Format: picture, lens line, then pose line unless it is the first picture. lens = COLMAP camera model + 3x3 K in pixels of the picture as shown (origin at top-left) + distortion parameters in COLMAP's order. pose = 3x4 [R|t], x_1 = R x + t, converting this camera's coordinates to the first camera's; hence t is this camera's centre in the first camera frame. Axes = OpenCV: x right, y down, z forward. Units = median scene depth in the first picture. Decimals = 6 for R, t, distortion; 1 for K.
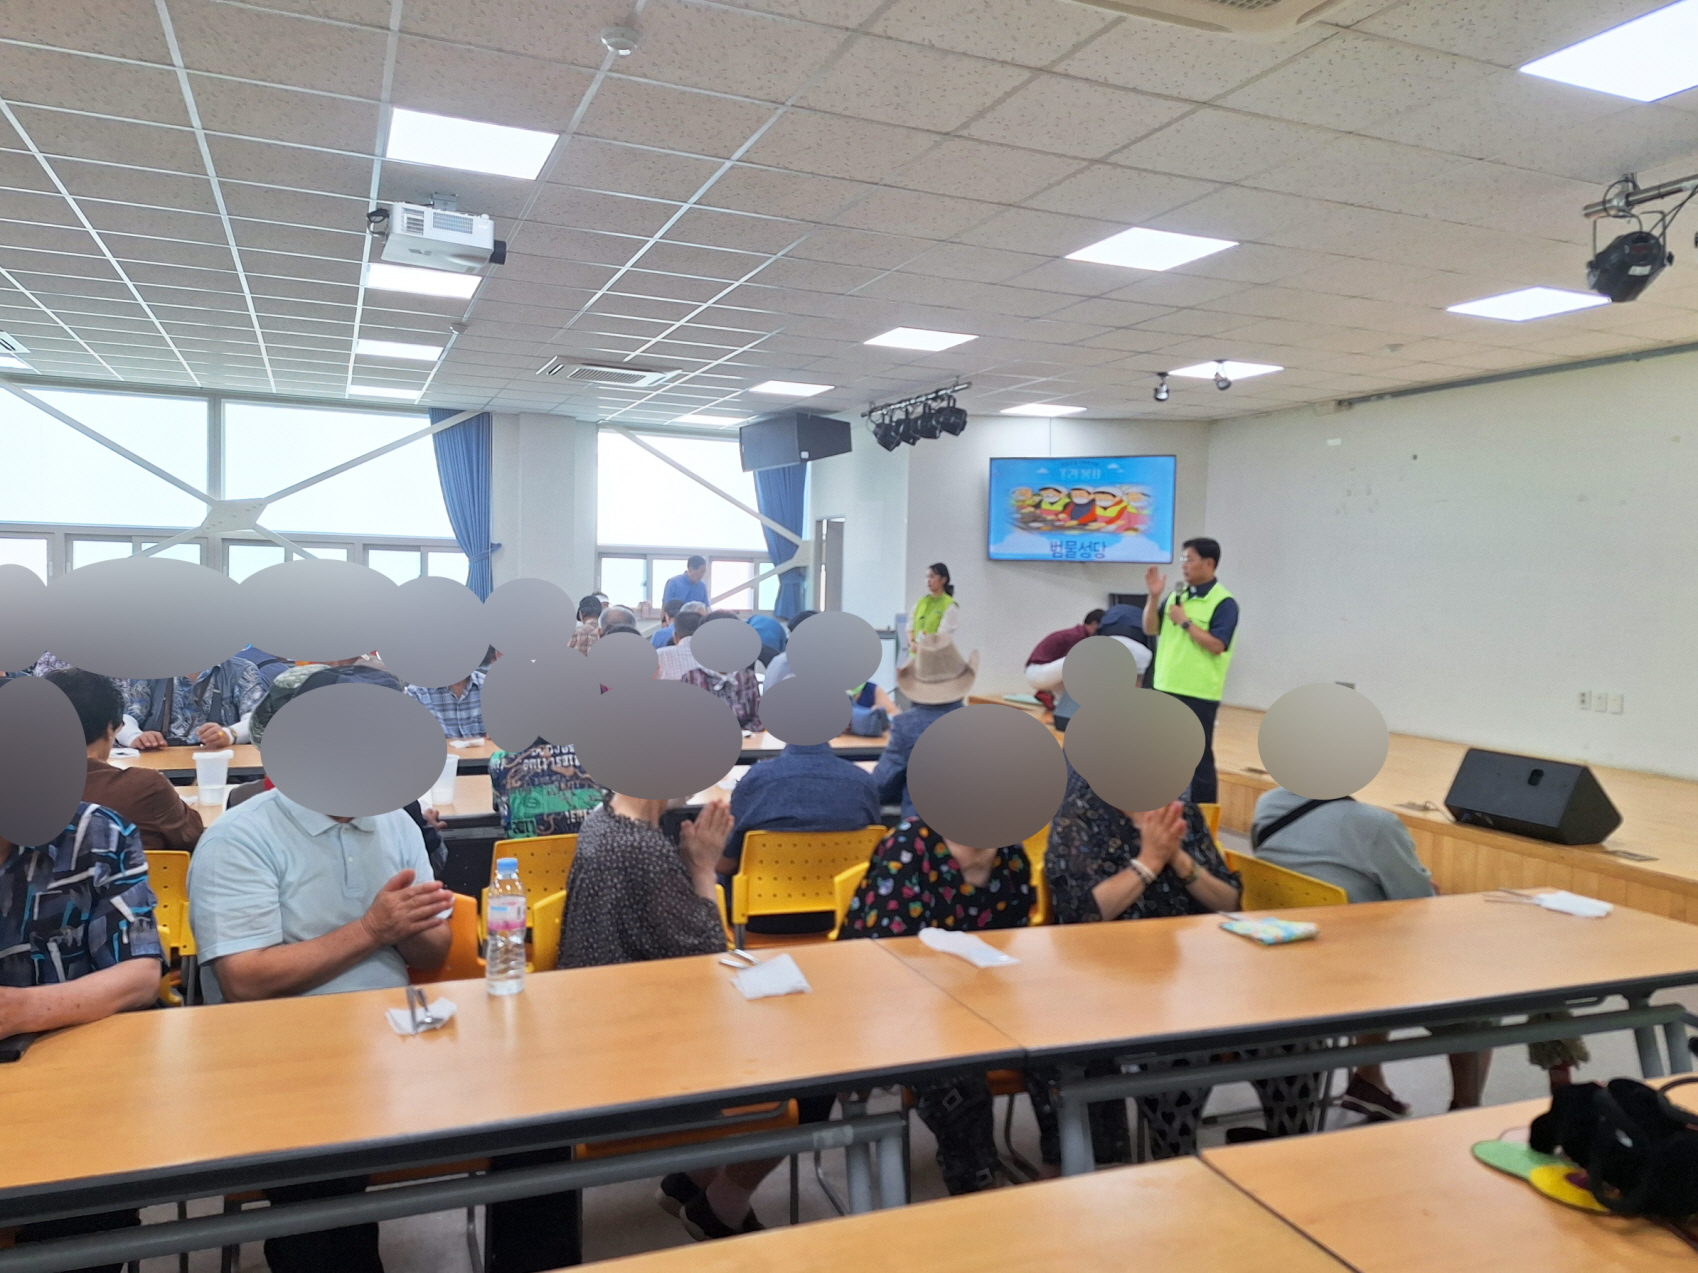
lens RADIAL K [[1254.6, 0, 849.0], [0, 1254.6, 636.5], [0, 0, 1]] dist [0.077545, -0.077129]
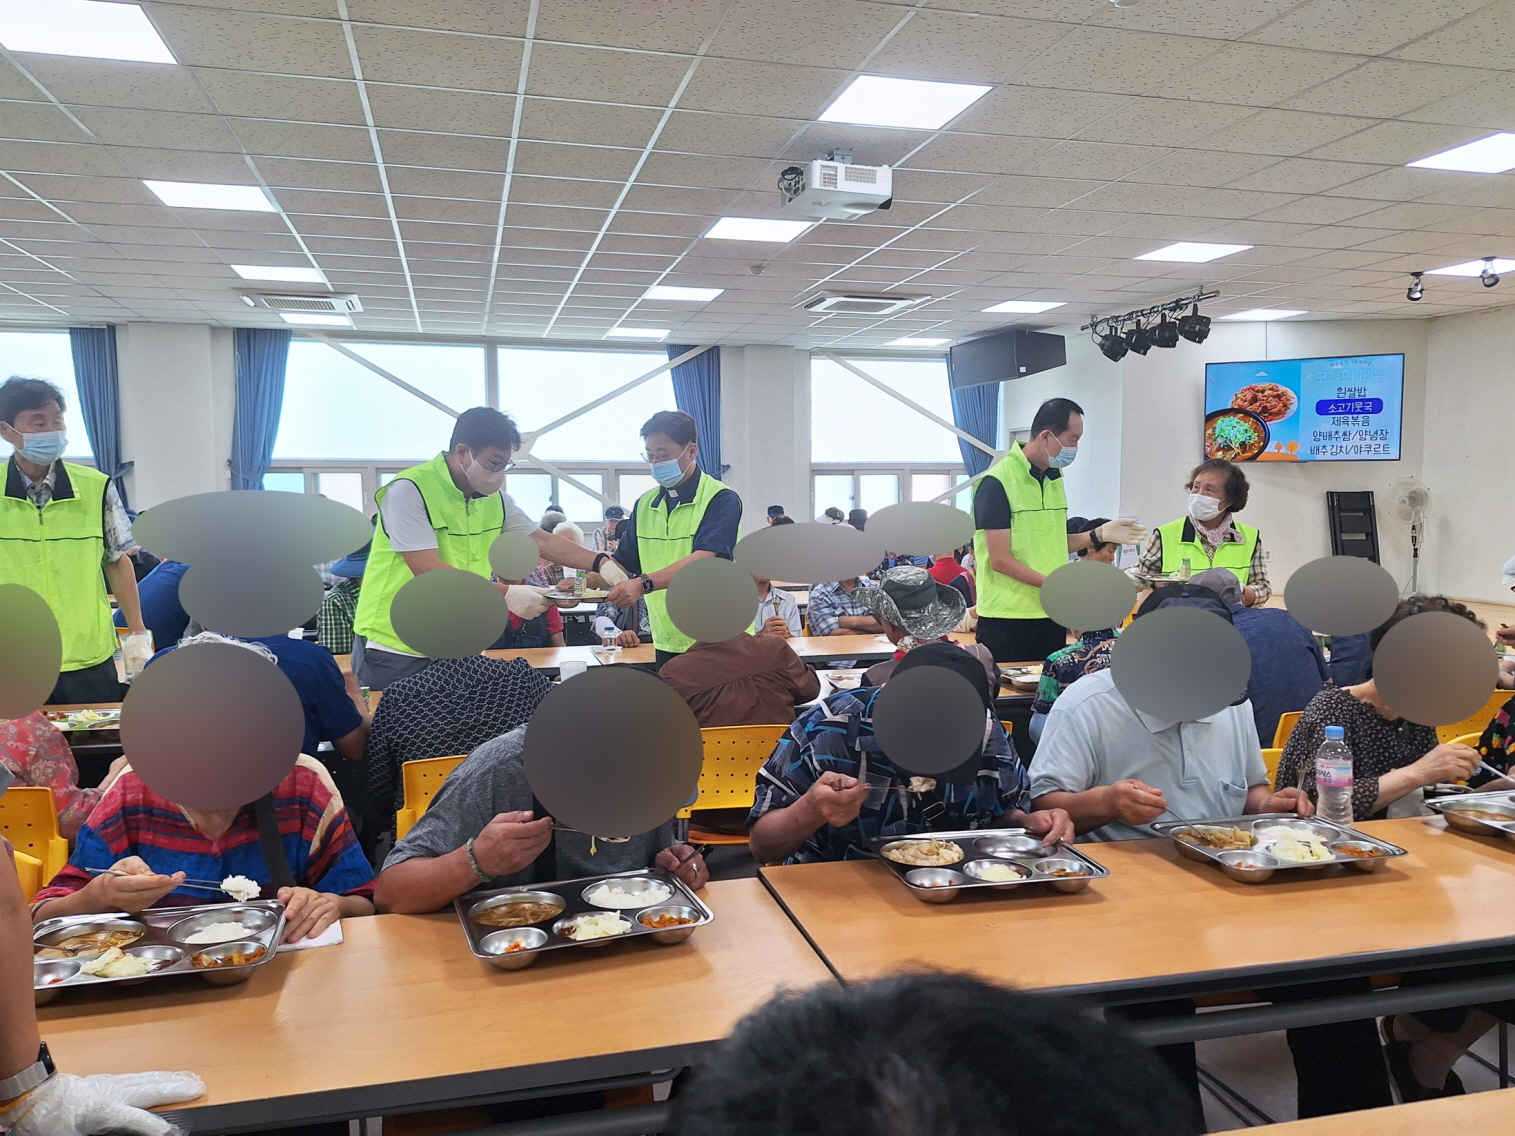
lens RADIAL K [[1184.4, 0, 770.9], [0, 1184.4, 541.8], [0, 0, 1]] dist [0.199181, -0.368047]
pose [[0.991714, -0.025914, -0.125828, -0.121469], [0.025376, 0.999661, -0.005880, 0.000897], [0.125938, 0.002638, 0.992035, -0.027949]]
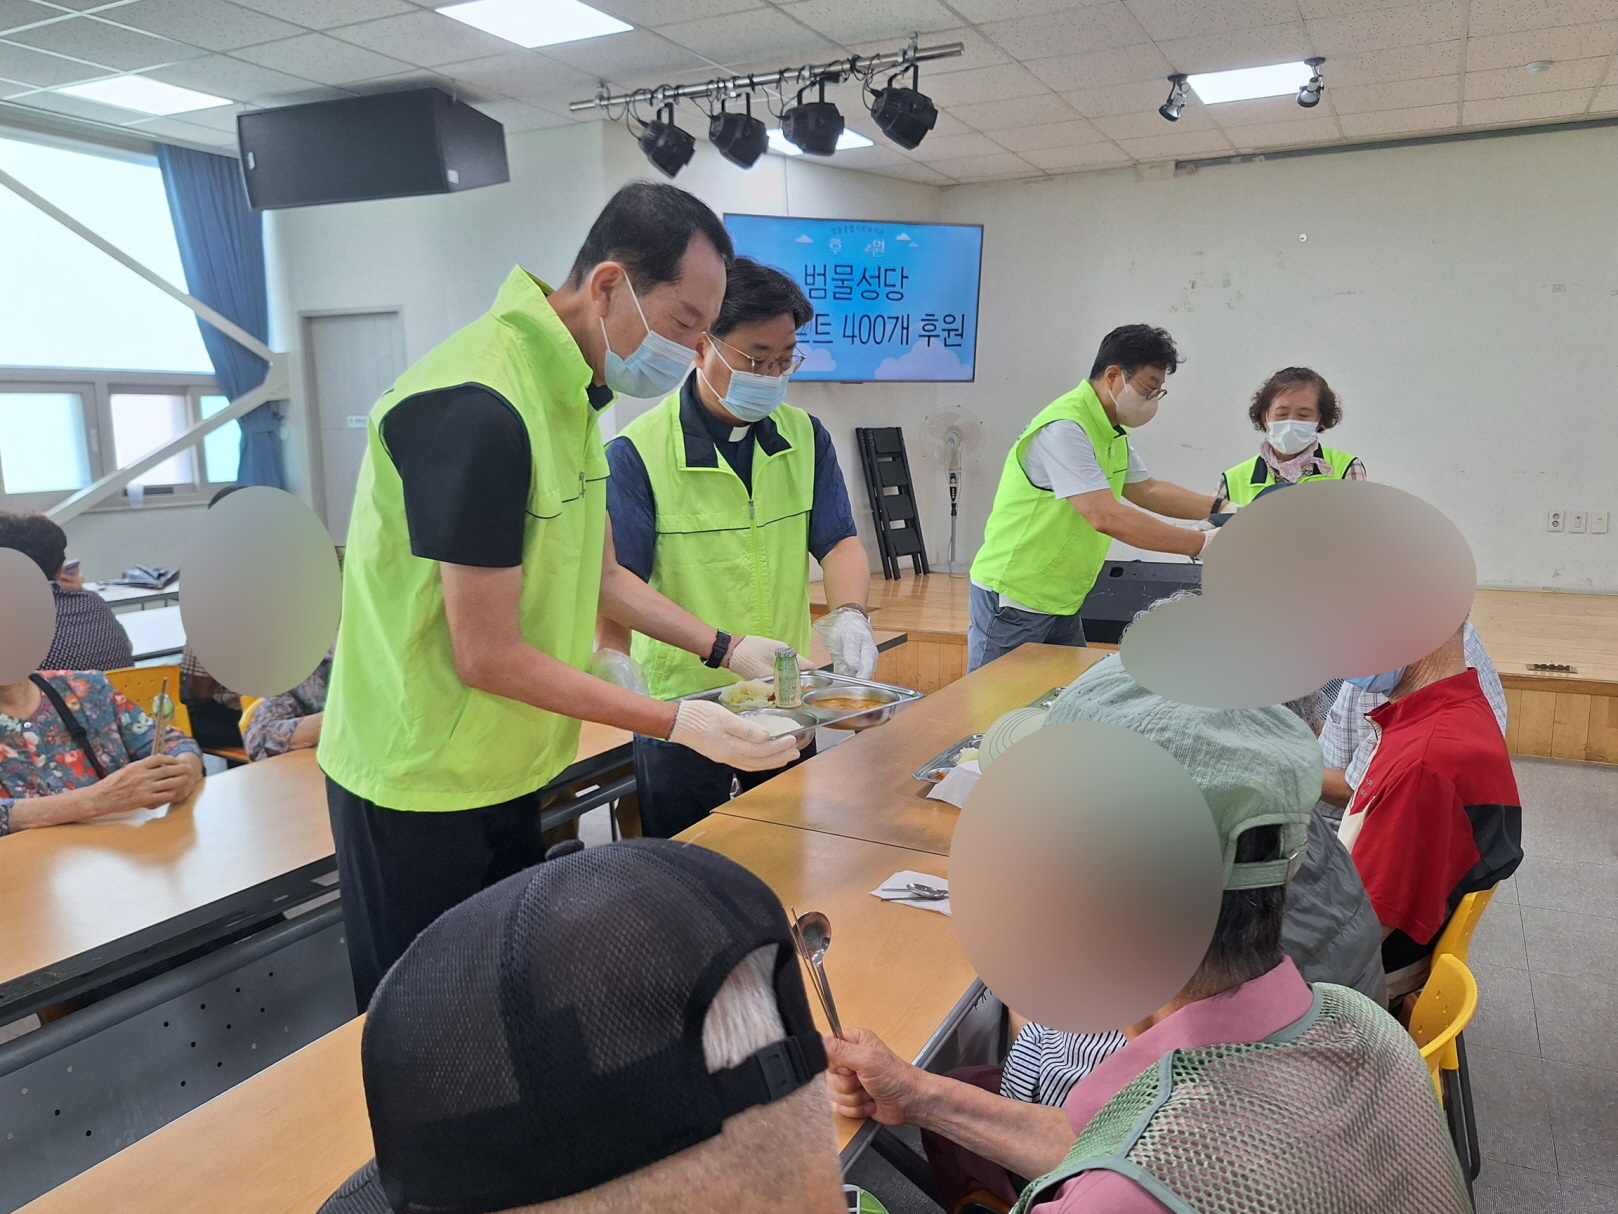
lens RADIAL K [[1195.5, 0, 809.0], [0, 1195.5, 607.0], [0, 0, 1]] dist [0.077545, -0.077129]
pose [[0.750067, -0.137652, 0.646878, -0.269730], [0.062082, 0.988436, 0.138349, -0.029891], [-0.658442, -0.063612, 0.749939, 0.519102]]
